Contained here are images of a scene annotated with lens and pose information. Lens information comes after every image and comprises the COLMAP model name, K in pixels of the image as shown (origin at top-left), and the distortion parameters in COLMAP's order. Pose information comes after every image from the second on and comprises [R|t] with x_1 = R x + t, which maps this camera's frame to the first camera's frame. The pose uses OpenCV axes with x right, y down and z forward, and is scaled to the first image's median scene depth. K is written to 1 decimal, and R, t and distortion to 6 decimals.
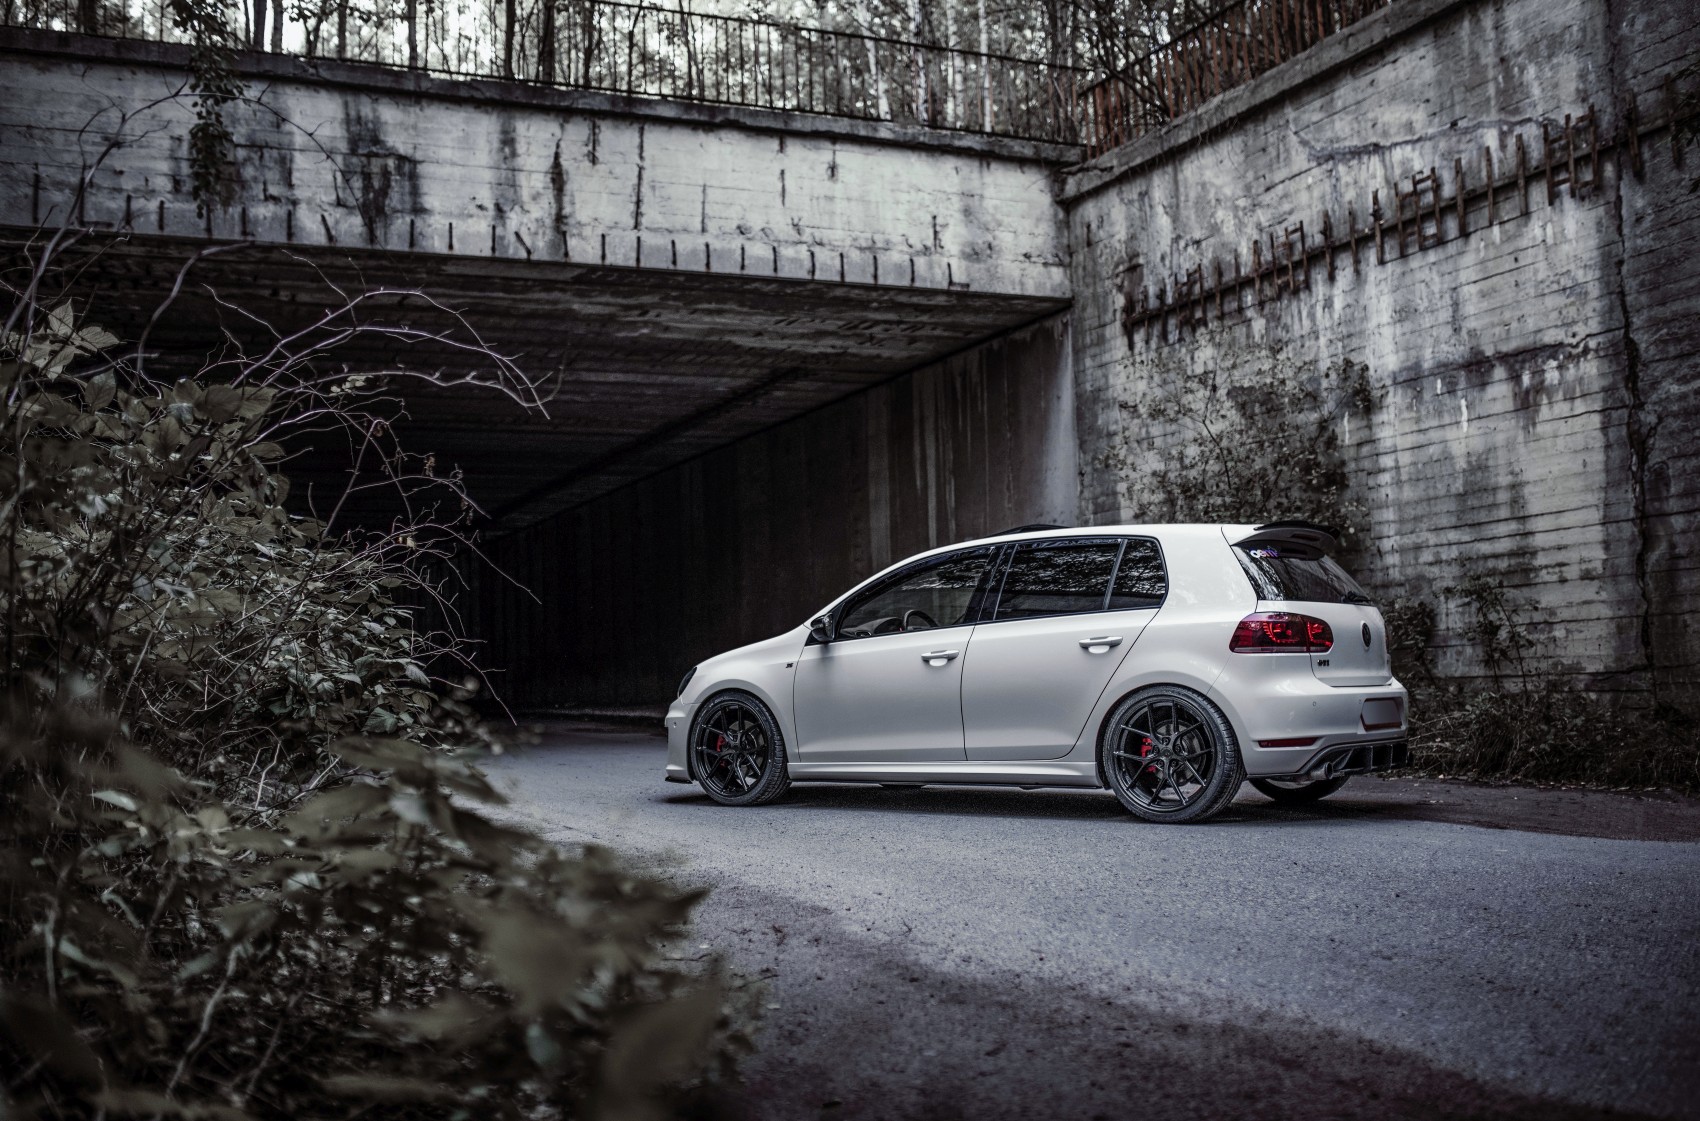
lens RADIAL K [[1626.5, 0, 849.5], [0, 1626.5, 556.2], [0, 0, 1]] dist [-0.067530, 0.096574]
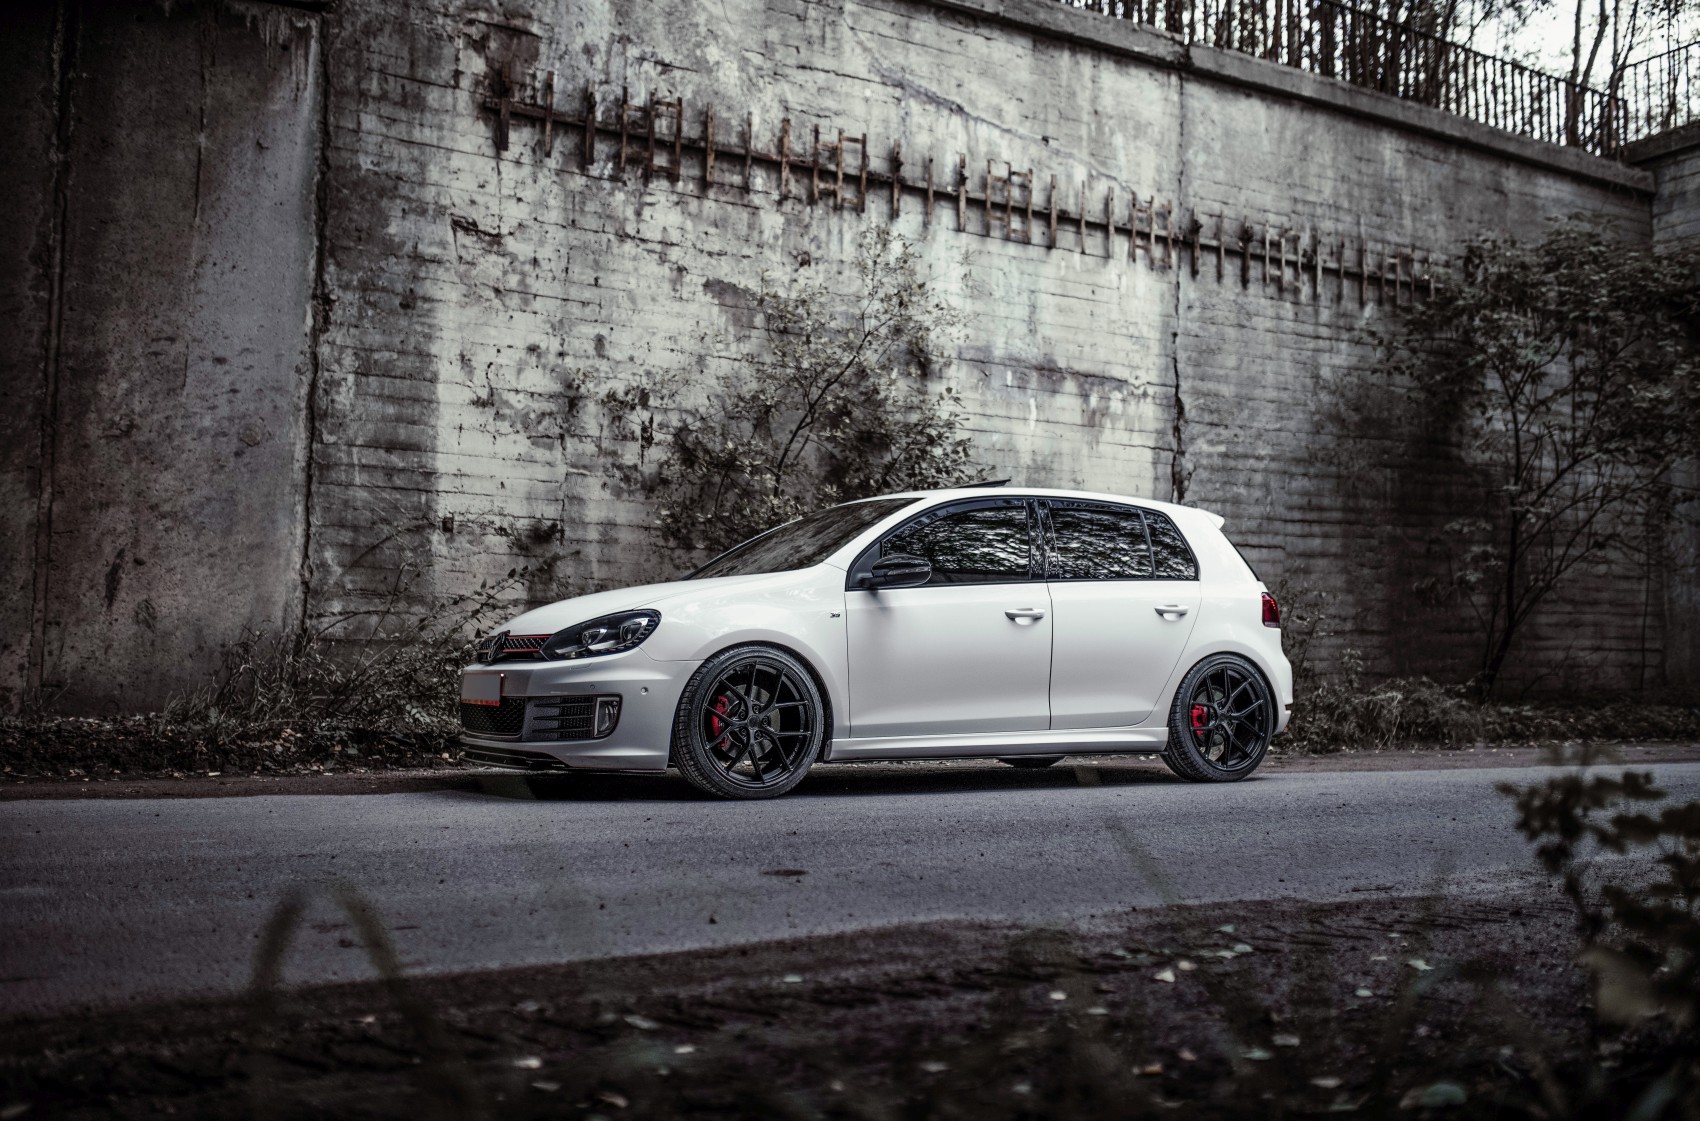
lens RADIAL K [[1626.5, 0, 849.5], [0, 1626.5, 556.2], [0, 0, 1]] dist [-0.067530, 0.096574]
pose [[-0.130083, 0.096520, 0.986794, -0.489915], [-0.077137, 0.991249, -0.107124, 0.097160], [-0.988498, -0.090053, -0.121499, 0.971558]]
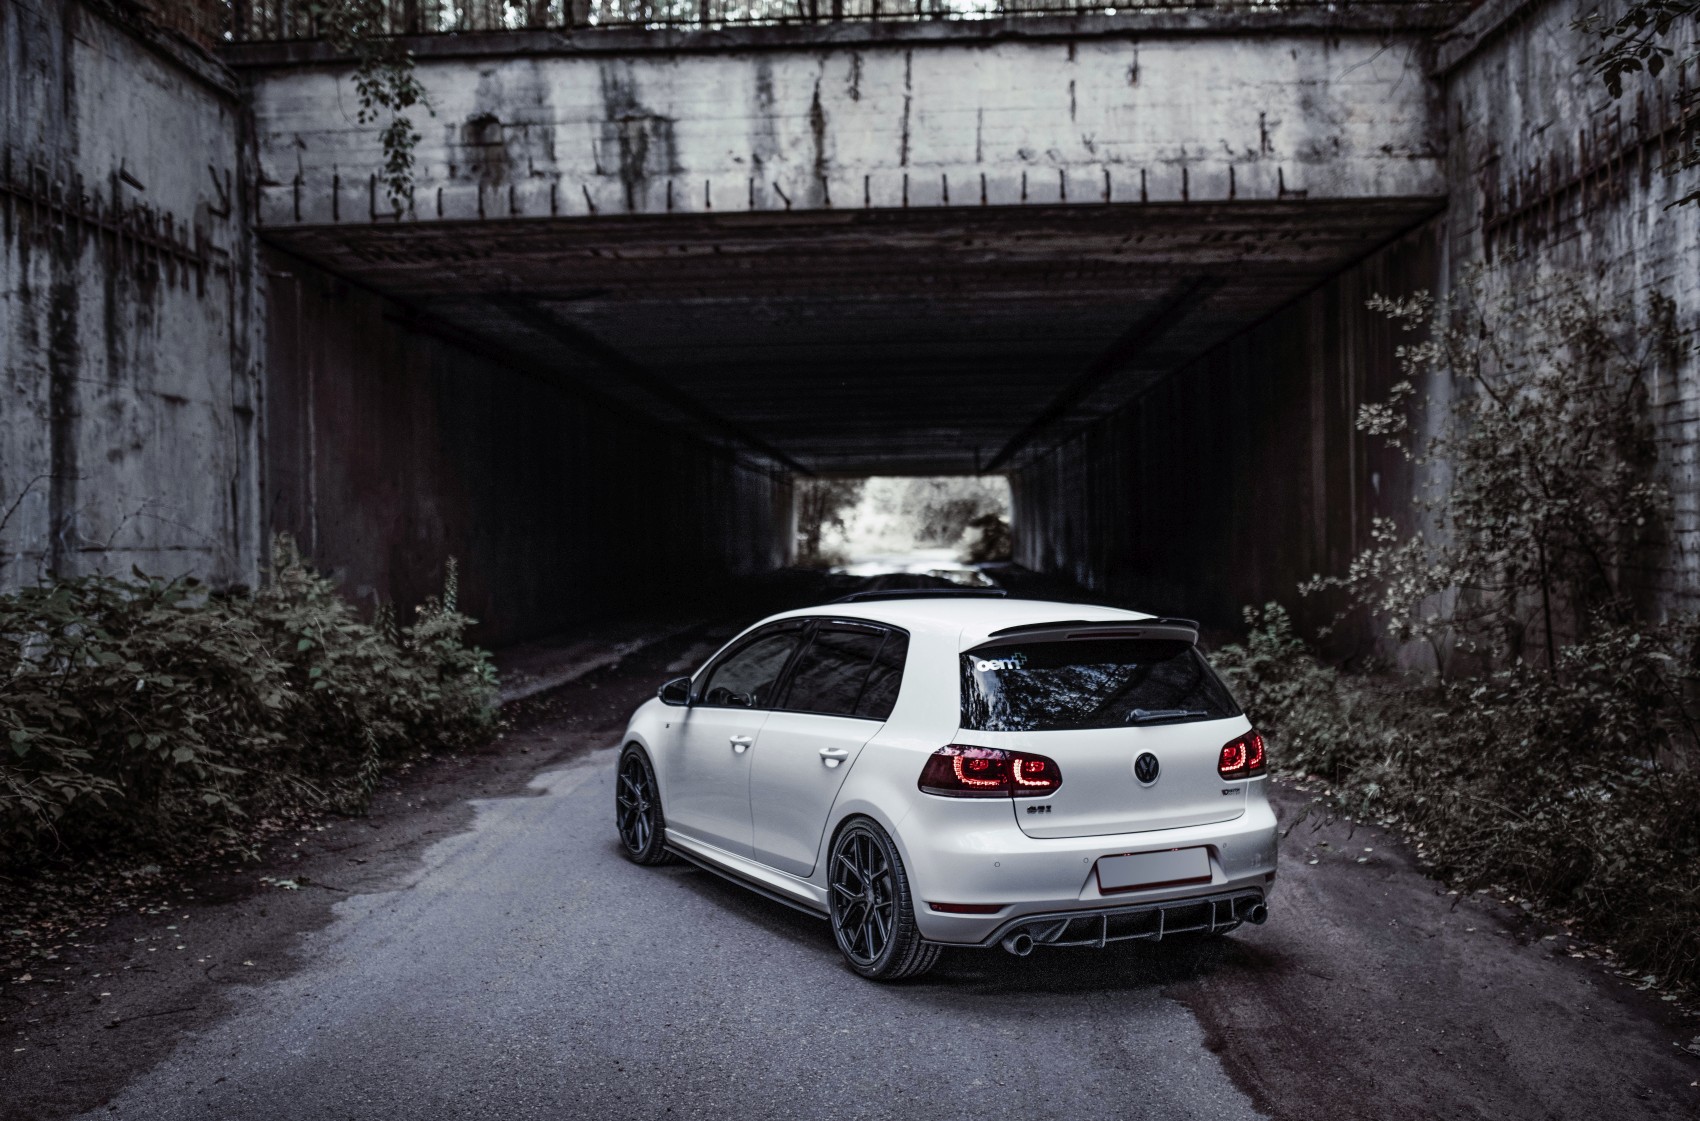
lens RADIAL K [[1681.3, 0, 850.0], [0, 1681.3, 560.5], [0, 0, 1]] dist [-0.079404, 0.125590]
pose [[0.895332, 0.024251, -0.444738, 0.274385], [0.018375, 0.995655, 0.091283, -0.064228], [0.445020, -0.089901, 0.890997, 0.107903]]
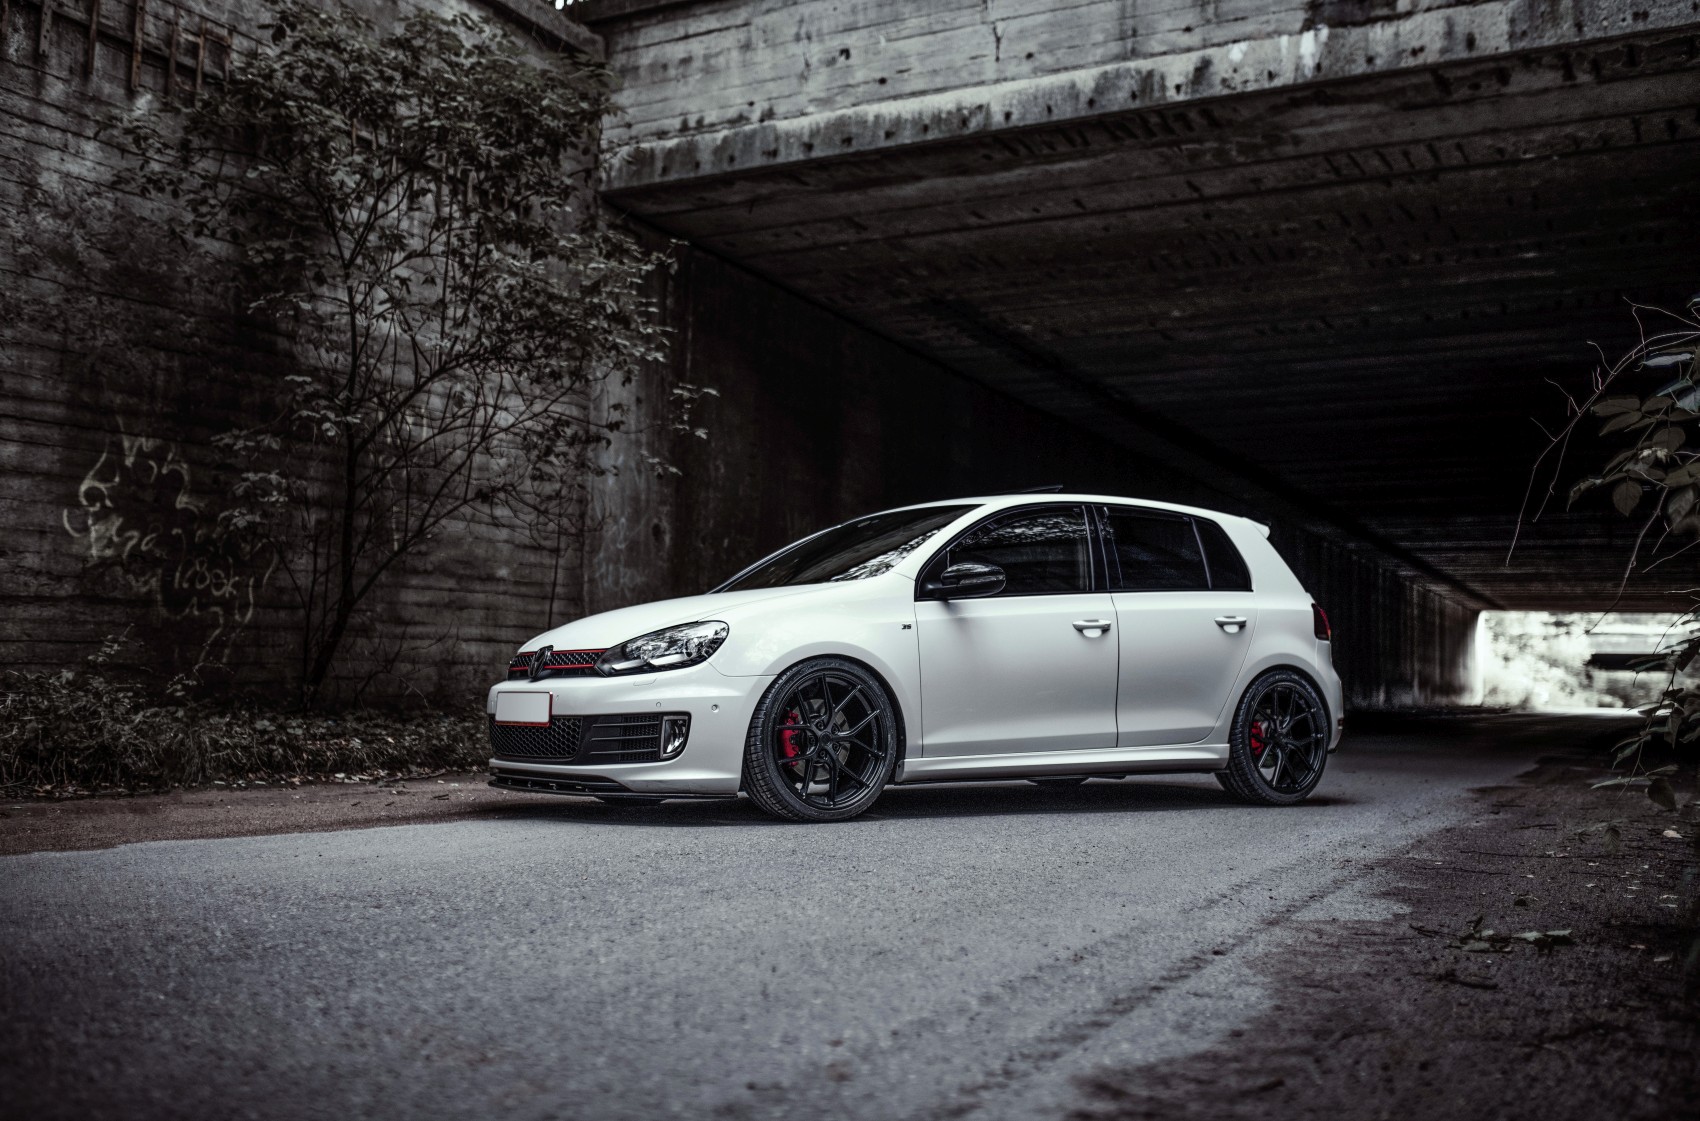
lens RADIAL K [[1626.5, 0, 849.5], [0, 1626.5, 556.2], [0, 0, 1]] dist [-0.067530, 0.096574]
pose [[-0.631270, 0.073911, 0.772033, -0.233663], [-0.061791, 0.987491, -0.145063, 0.070263], [-0.773098, -0.139279, -0.618806, 0.712987]]
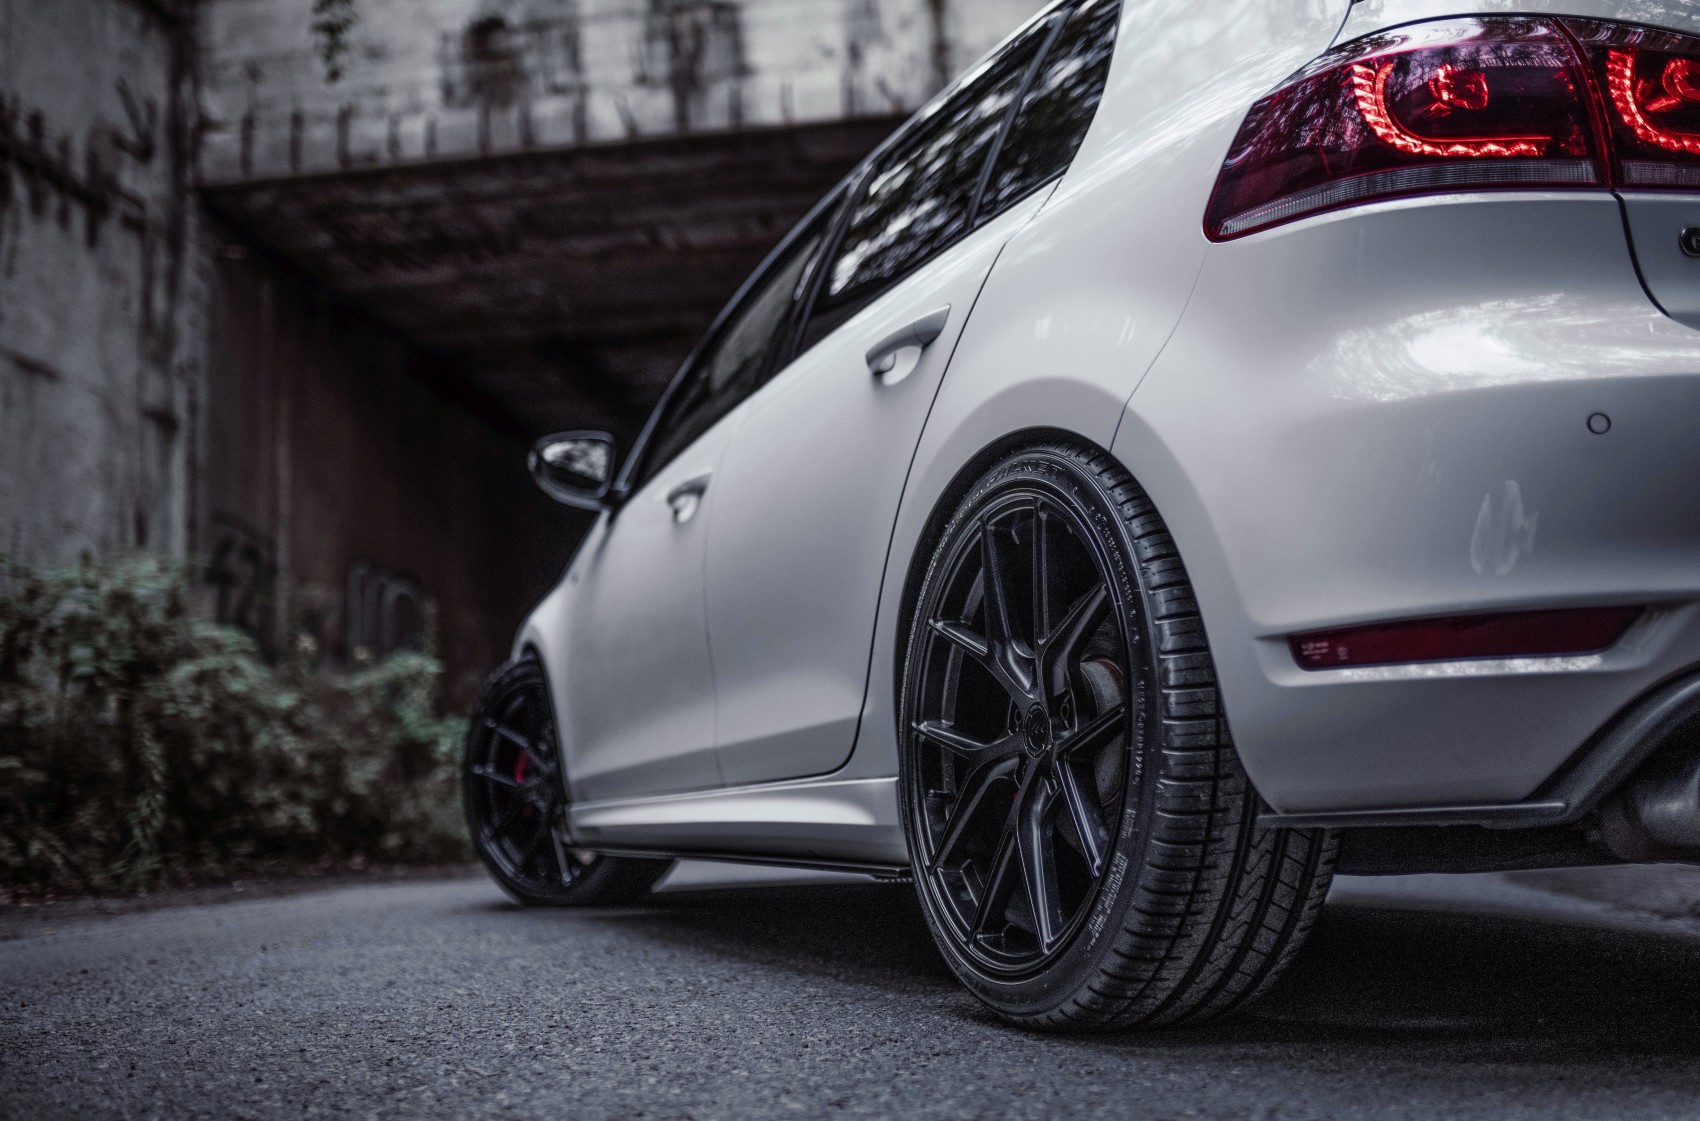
lens RADIAL K [[1695.4, 0, 845.2], [0, 1695.4, 560.6], [0, 0, 1]] dist [-0.009703, 0.018799]
pose [[0.847817, -0.071415, -0.525457, 0.145989], [0.042215, 0.996835, -0.067366, 0.053905], [0.528605, 0.034932, 0.848149, 0.368705]]
